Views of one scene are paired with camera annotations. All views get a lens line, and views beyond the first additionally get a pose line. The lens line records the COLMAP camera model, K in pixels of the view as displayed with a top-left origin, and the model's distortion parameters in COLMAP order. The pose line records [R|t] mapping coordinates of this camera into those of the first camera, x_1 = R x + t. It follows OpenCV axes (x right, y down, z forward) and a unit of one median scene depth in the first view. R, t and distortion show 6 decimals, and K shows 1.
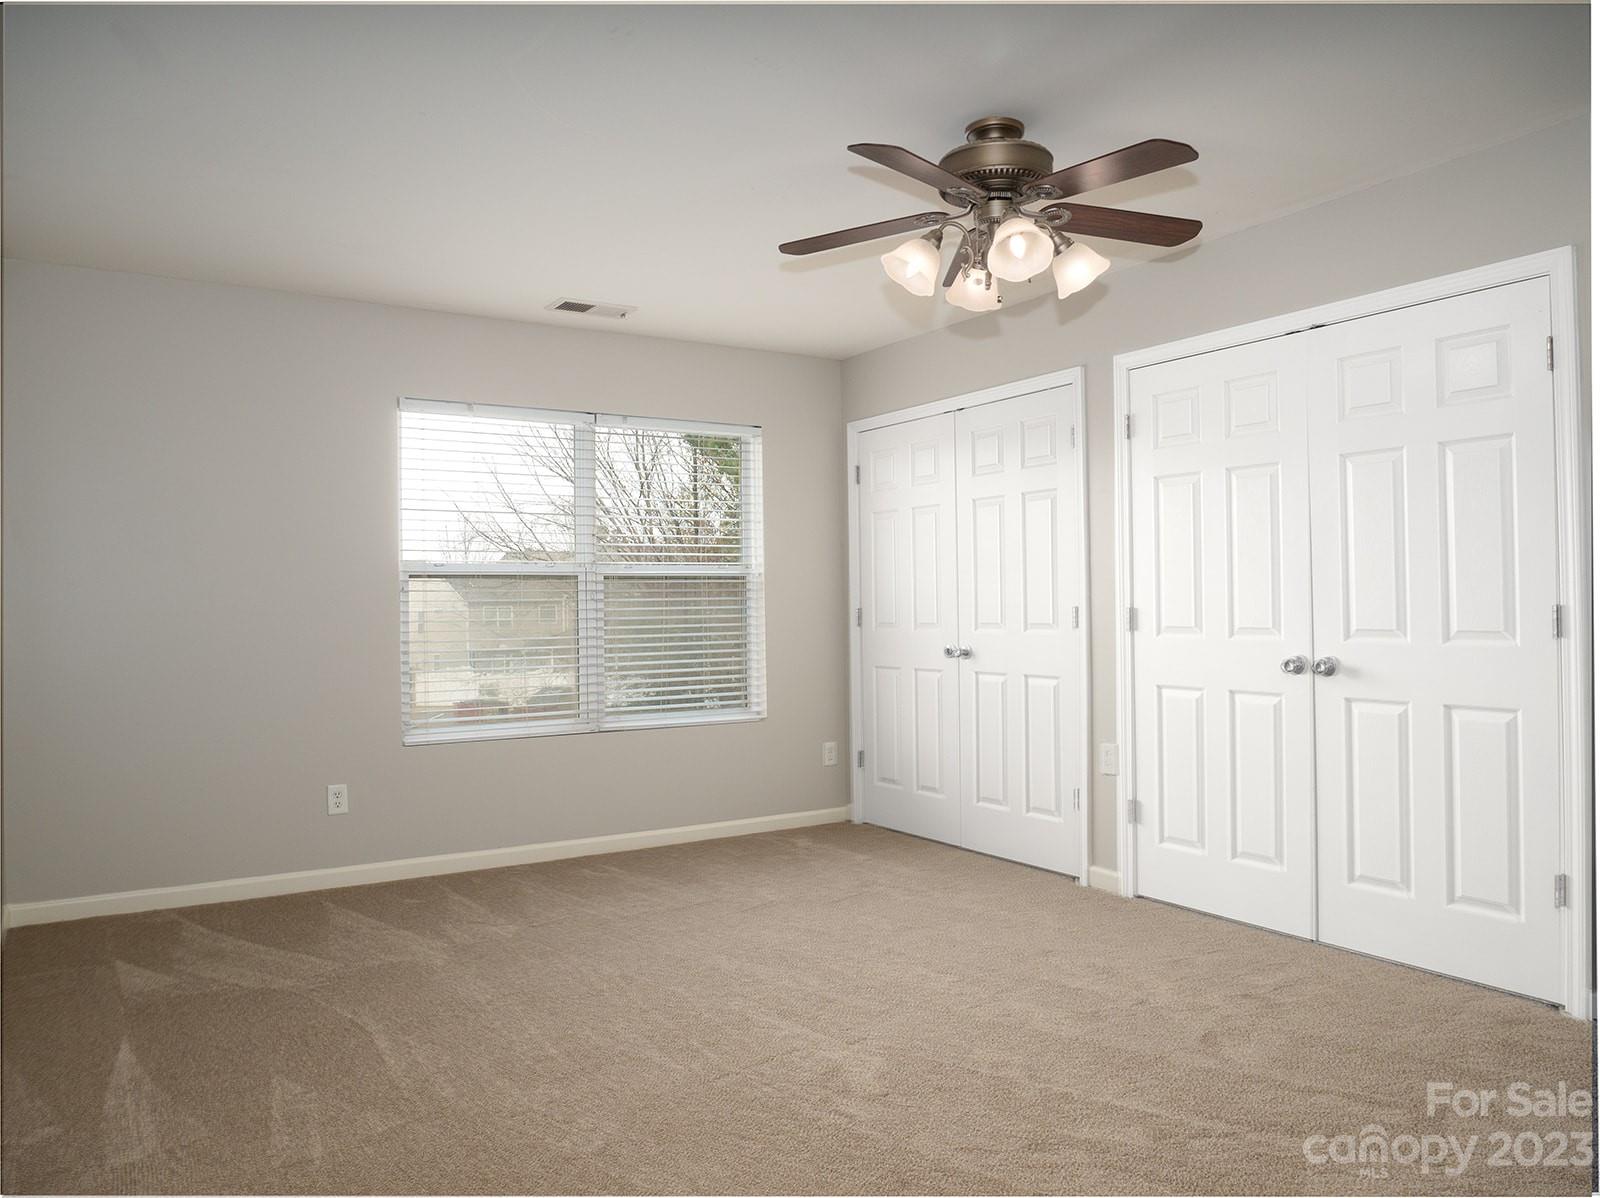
lens RADIAL K [[1160.6, 0, 802.0], [0, 1160.6, 594.6], [0, 0, 1]] dist [-0.041223, 0.007204]
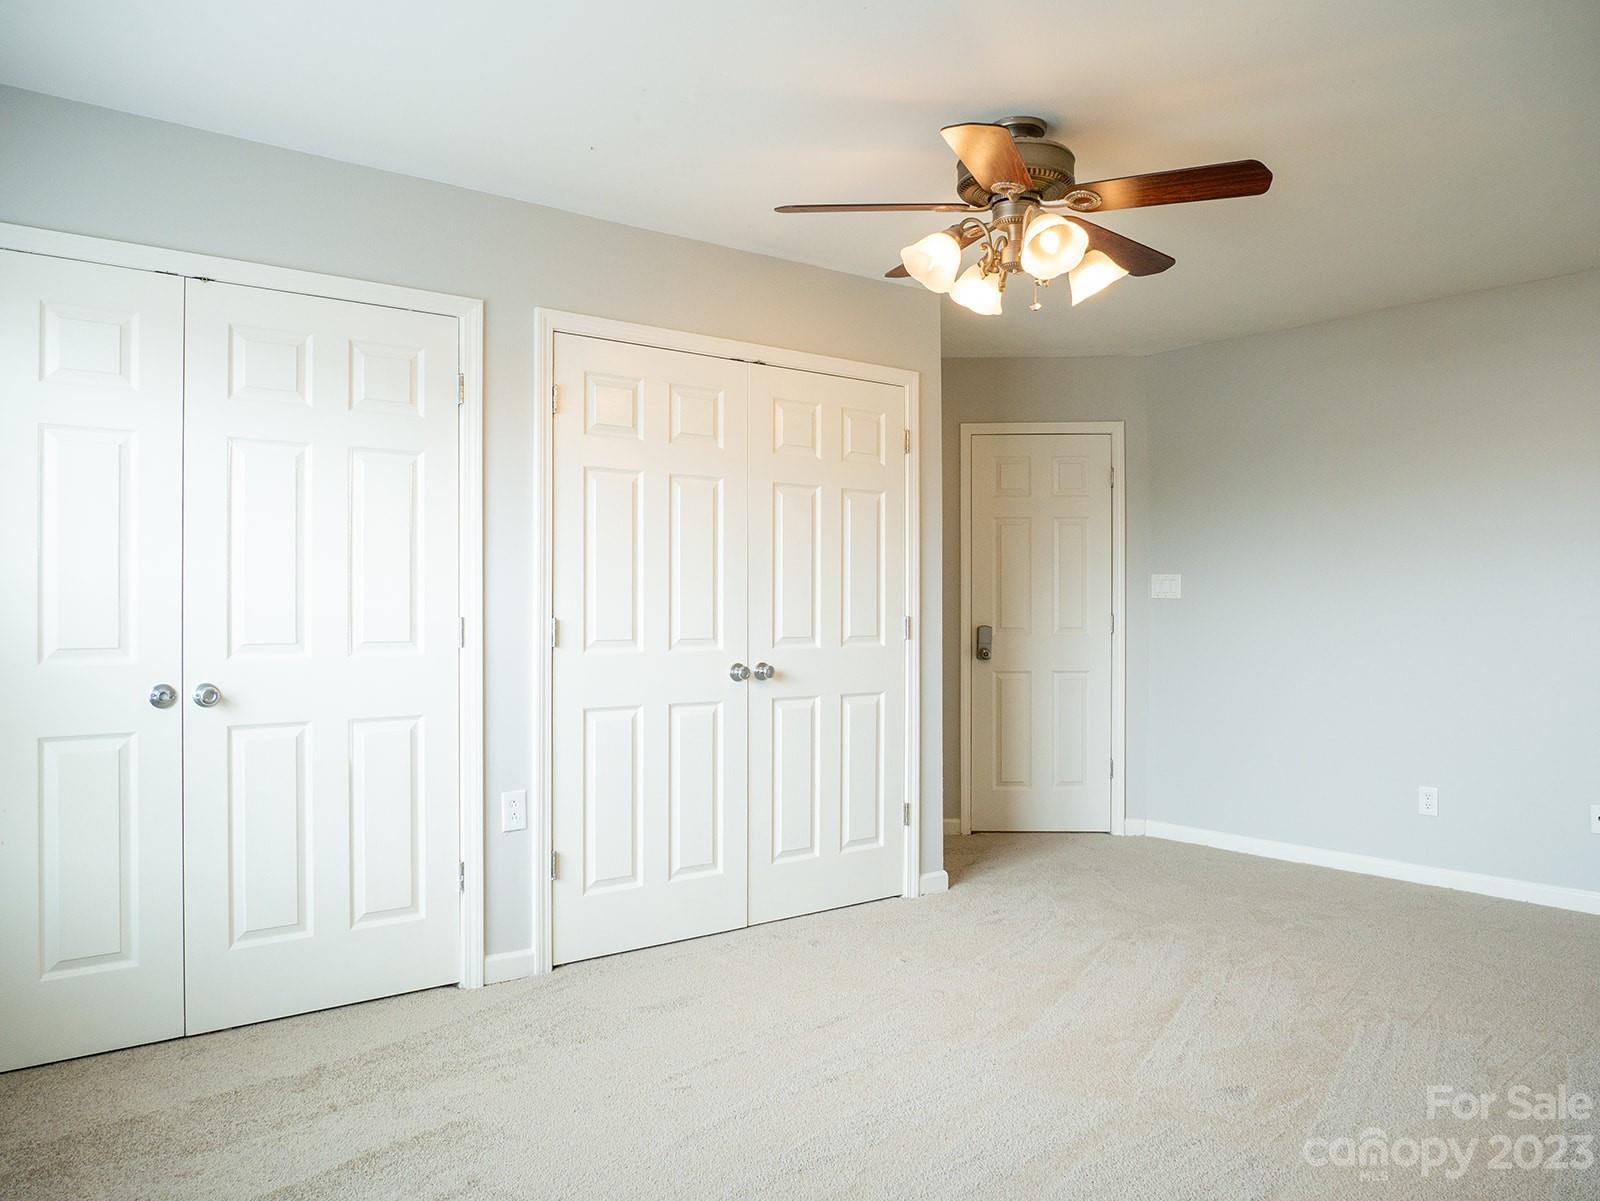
lens RADIAL K [[1160.6, 0, 802.0], [0, 1160.6, 596.1], [0, 0, 1]] dist [-0.041223, 0.007204]
pose [[-0.101000, 0.019926, 0.994687, -0.567849], [-0.010456, 0.999723, -0.021089, 0.010905], [-0.994831, -0.012530, -0.100764, 0.927430]]
